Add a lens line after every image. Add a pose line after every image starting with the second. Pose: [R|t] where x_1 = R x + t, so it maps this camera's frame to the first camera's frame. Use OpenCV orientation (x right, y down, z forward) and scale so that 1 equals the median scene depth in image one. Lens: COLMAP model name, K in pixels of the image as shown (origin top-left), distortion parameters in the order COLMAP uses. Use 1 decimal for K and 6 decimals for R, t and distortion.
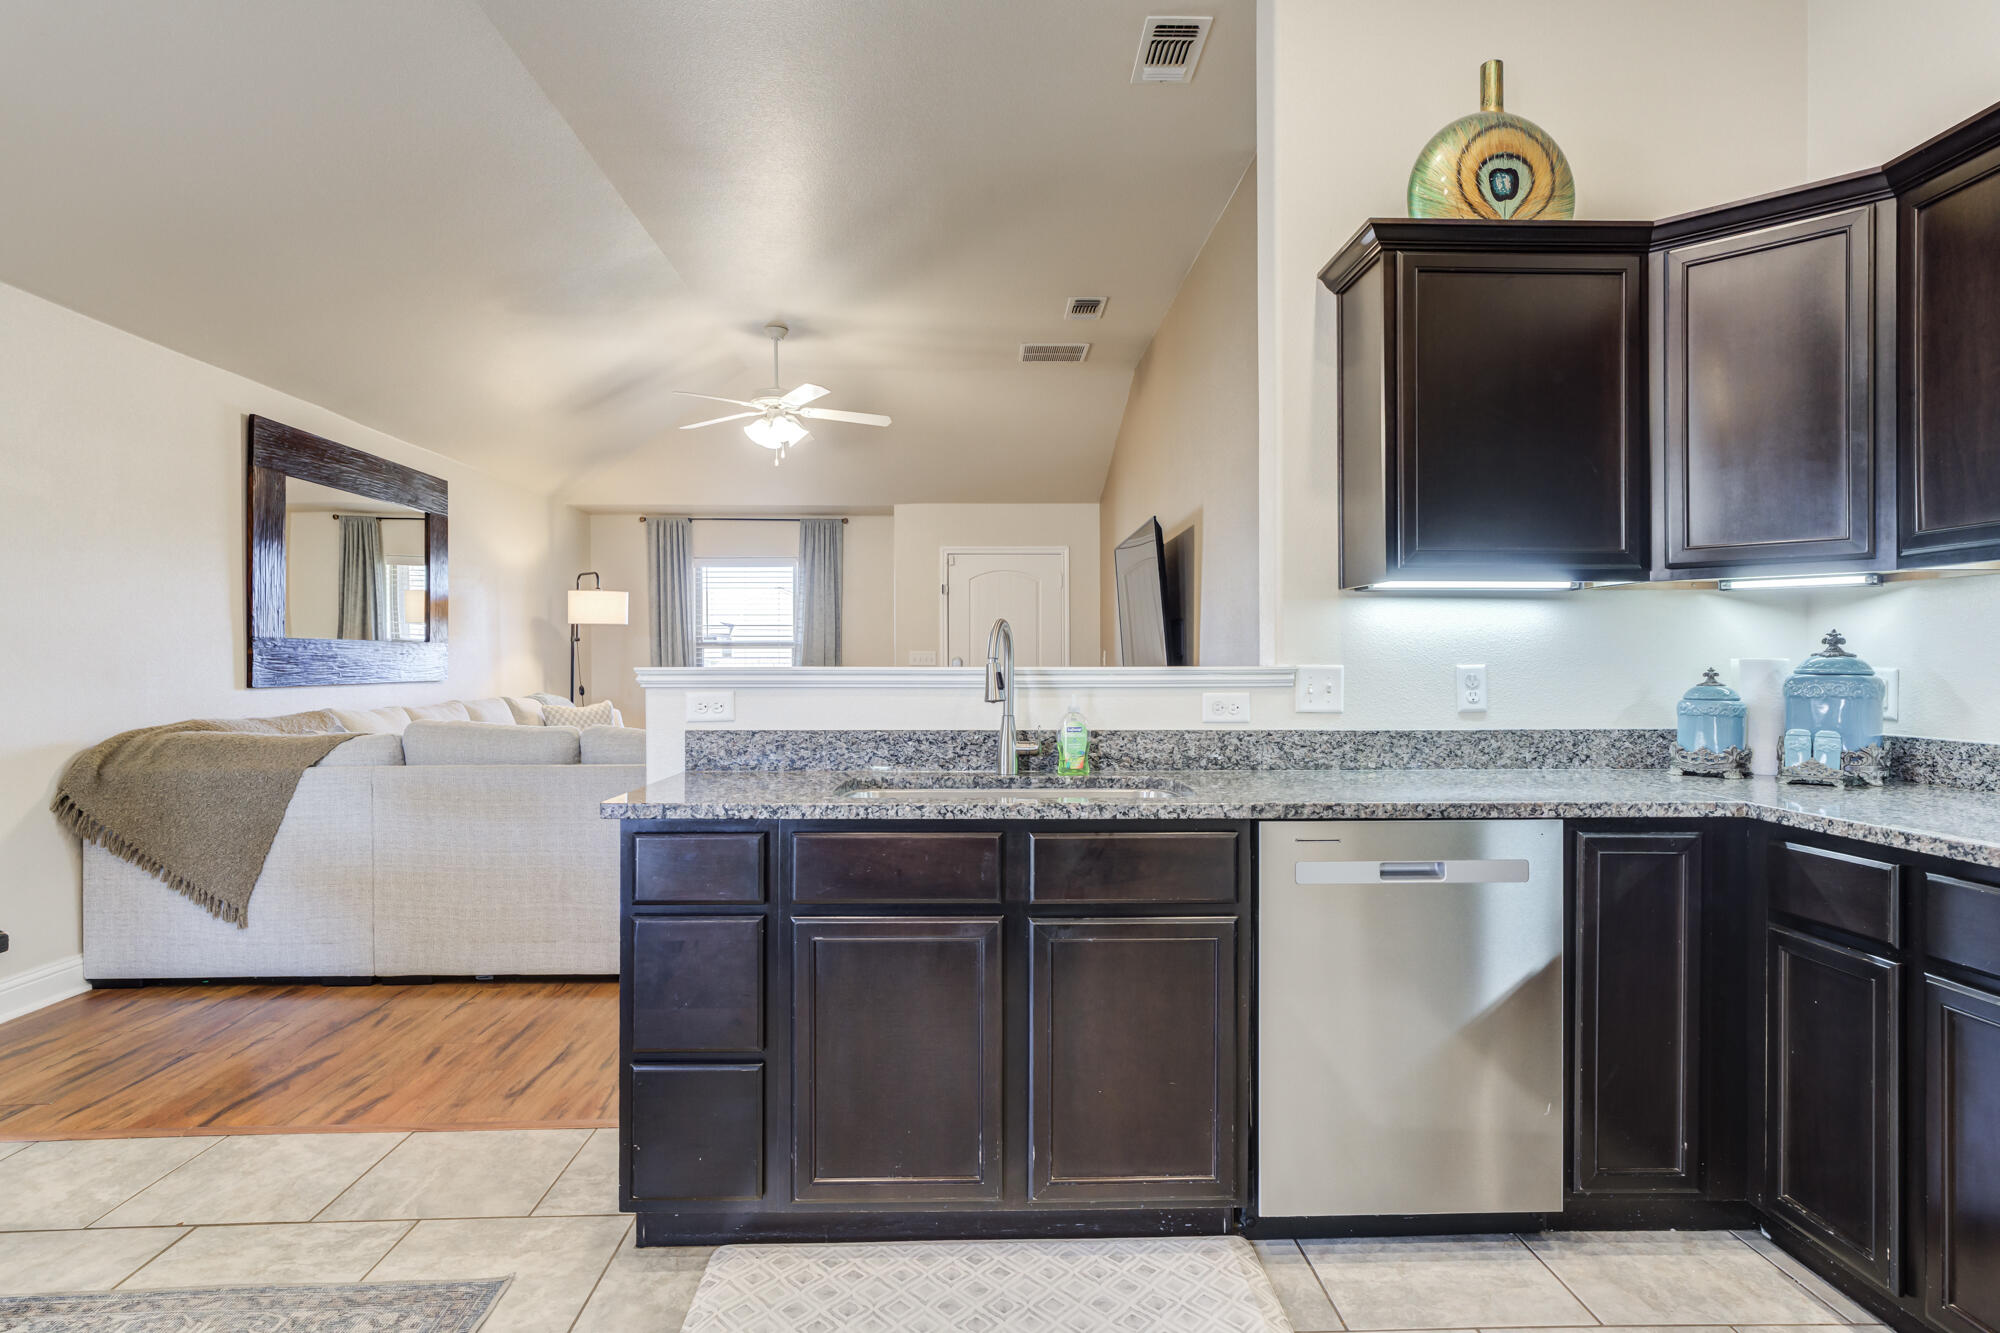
lens RADIAL K [[1098.8, 0, 1004.8], [0, 1098.8, 657.5], [0, 0, 1]] dist [-0.000502, 0.002725]
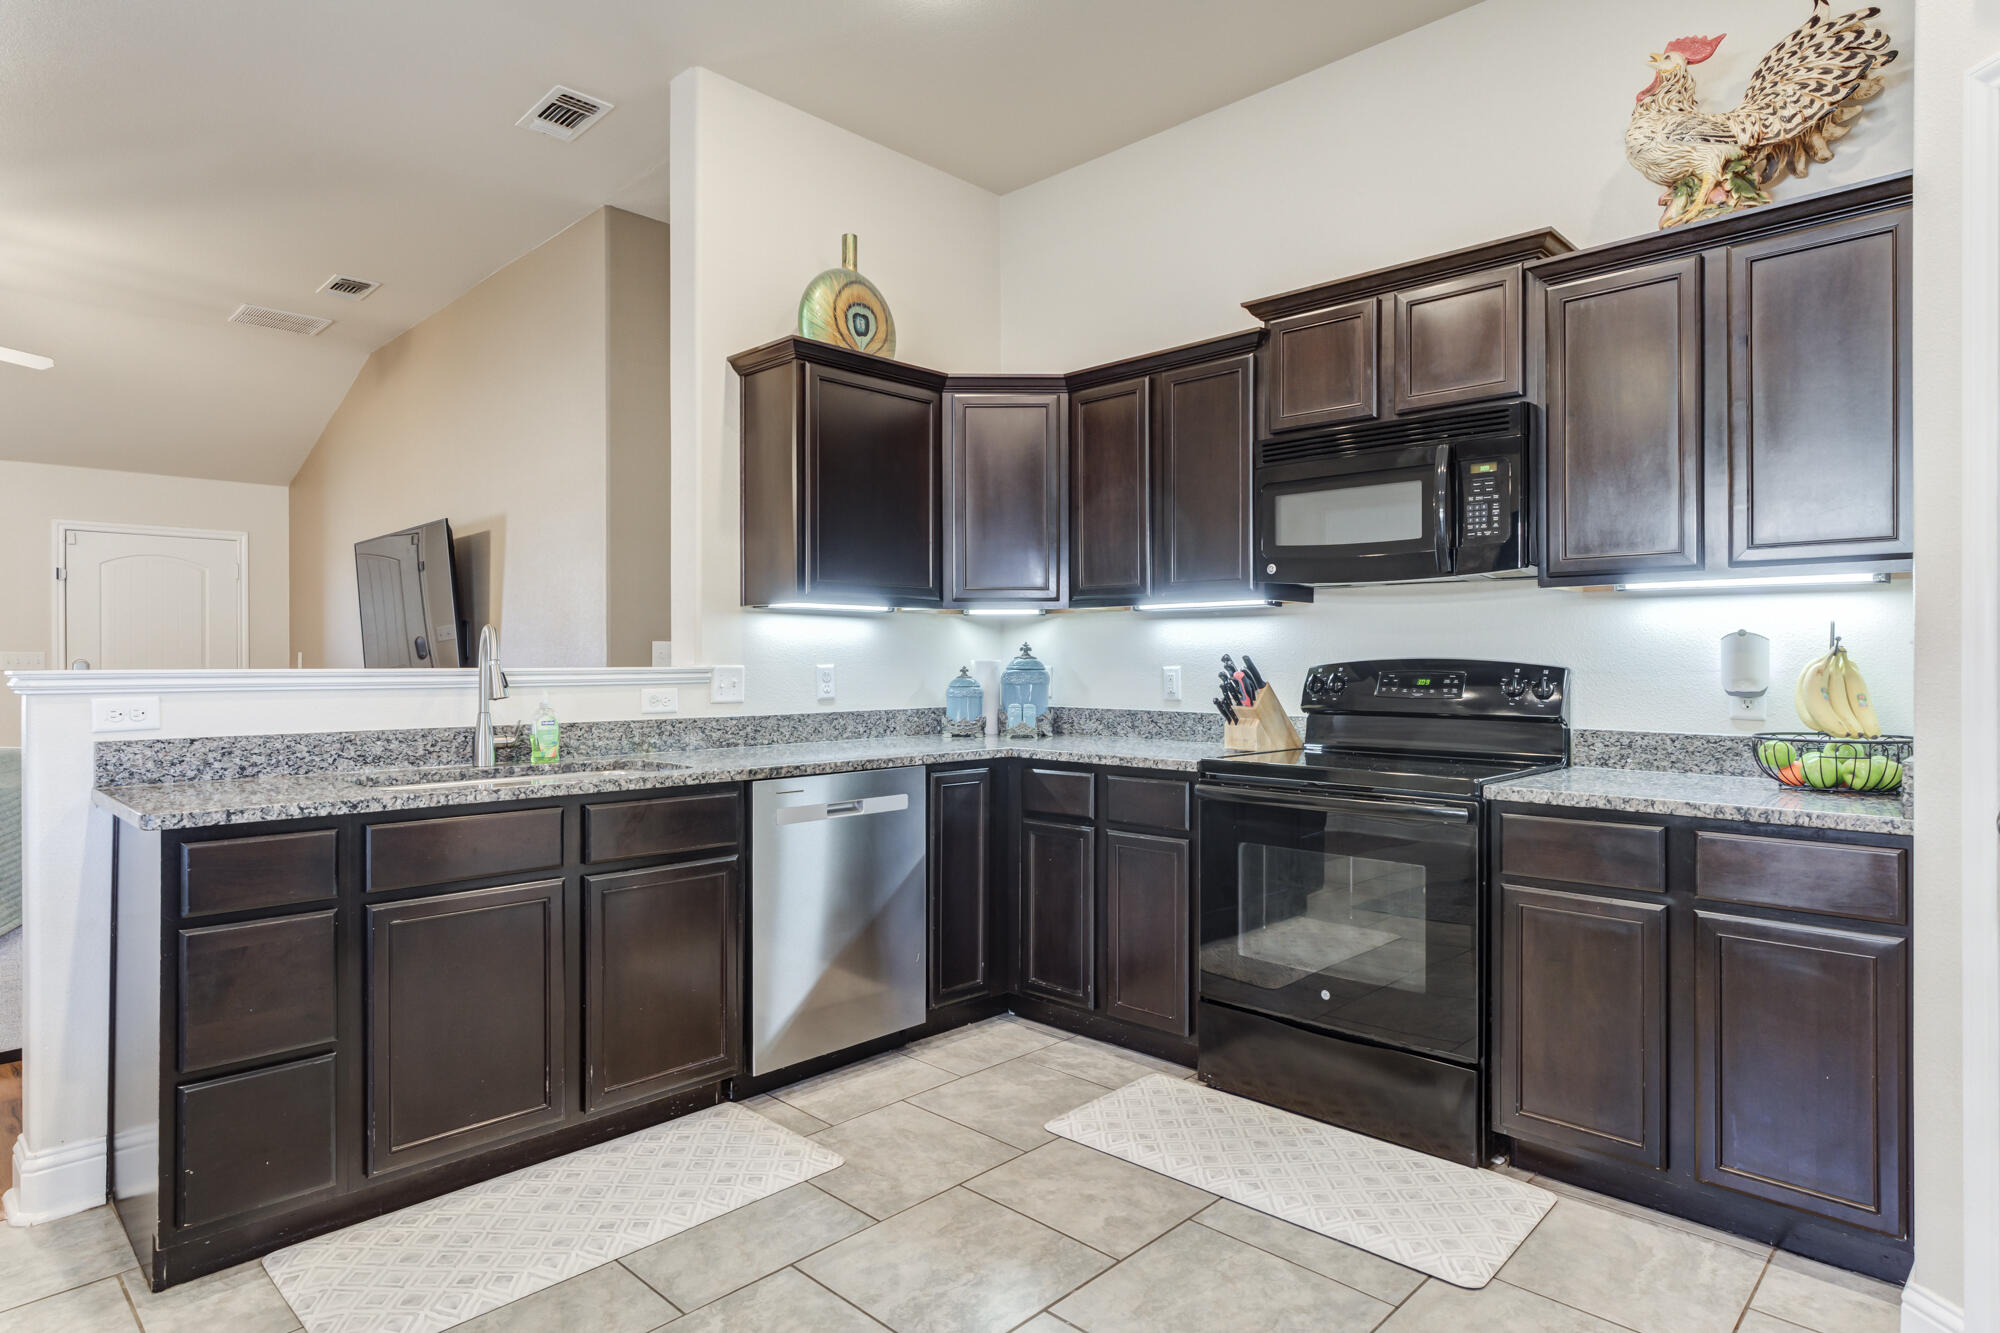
lens RADIAL K [[1098.8, 0, 1004.8], [0, 1098.8, 657.5], [0, 0, 1]] dist [-0.000502, 0.002725]
pose [[0.718963, 0.001715, 0.695046, -0.395971], [0.000235, 0.999996, -0.002711, 0.001546], [-0.695049, 0.002113, 0.718960, -0.145536]]
